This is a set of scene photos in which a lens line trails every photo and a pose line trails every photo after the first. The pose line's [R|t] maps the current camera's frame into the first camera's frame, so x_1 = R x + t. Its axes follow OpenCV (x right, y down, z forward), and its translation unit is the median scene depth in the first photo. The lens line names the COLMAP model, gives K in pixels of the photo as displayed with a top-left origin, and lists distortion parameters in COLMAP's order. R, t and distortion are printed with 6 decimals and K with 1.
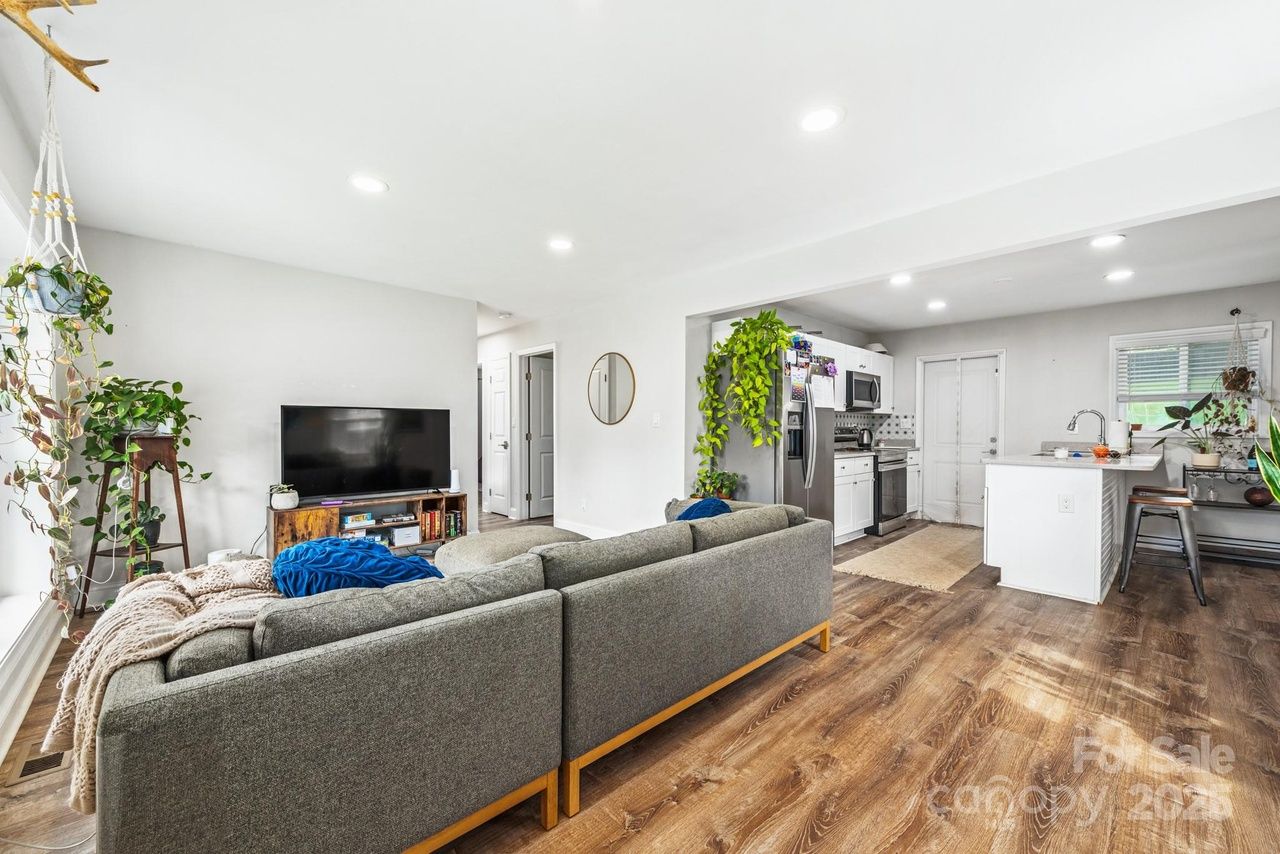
lens RADIAL K [[496.3, 0, 641.0], [0, 496.3, 432.6], [0, 0, 1]] dist [0.016077, -0.001461]
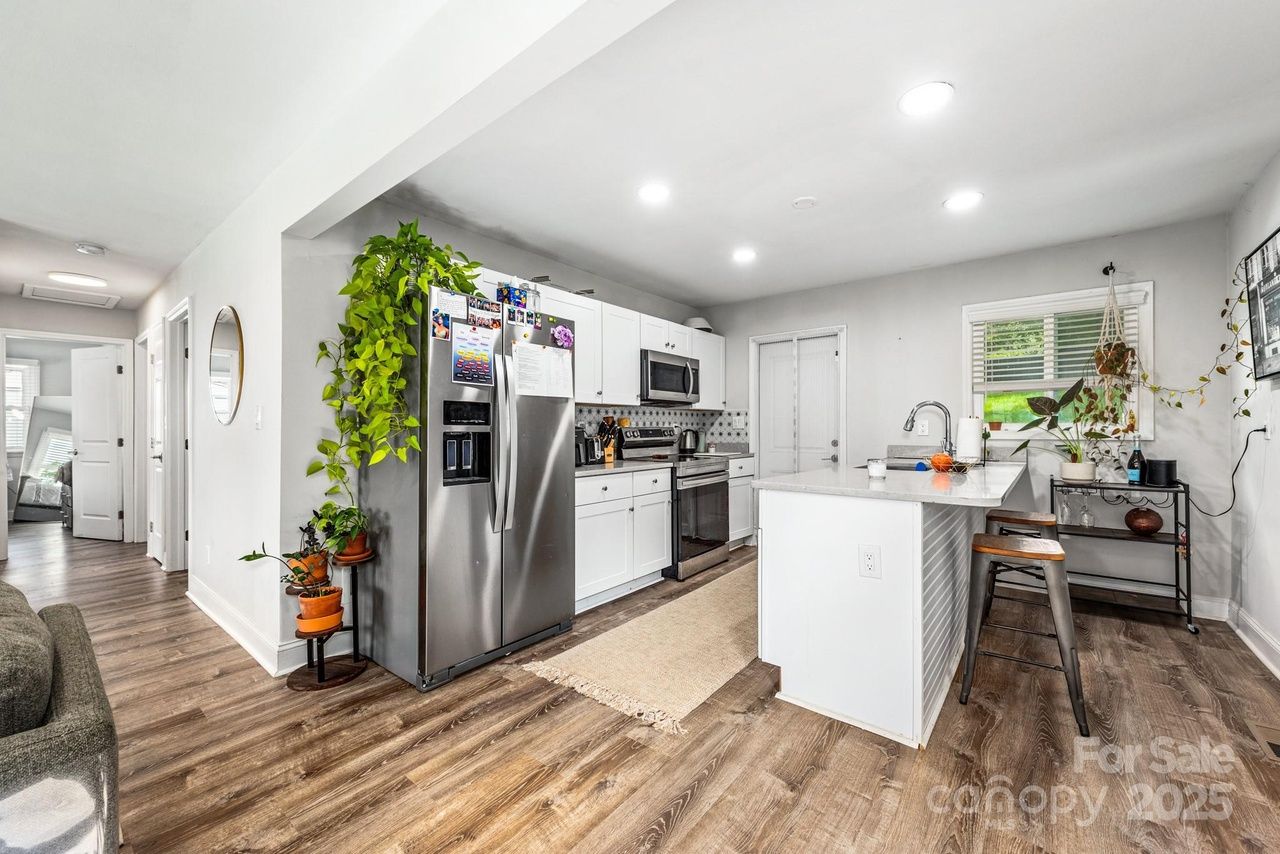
lens RADIAL K [[496.3, 0, 637.8], [0, 496.3, 426.8], [0, 0, 1]] dist [0.016077, -0.001461]
pose [[0.991416, -0.004335, 0.130671, 0.395665], [0.006079, 0.999898, -0.012947, -0.003487], [-0.130601, 0.013630, 0.991341, 0.364741]]
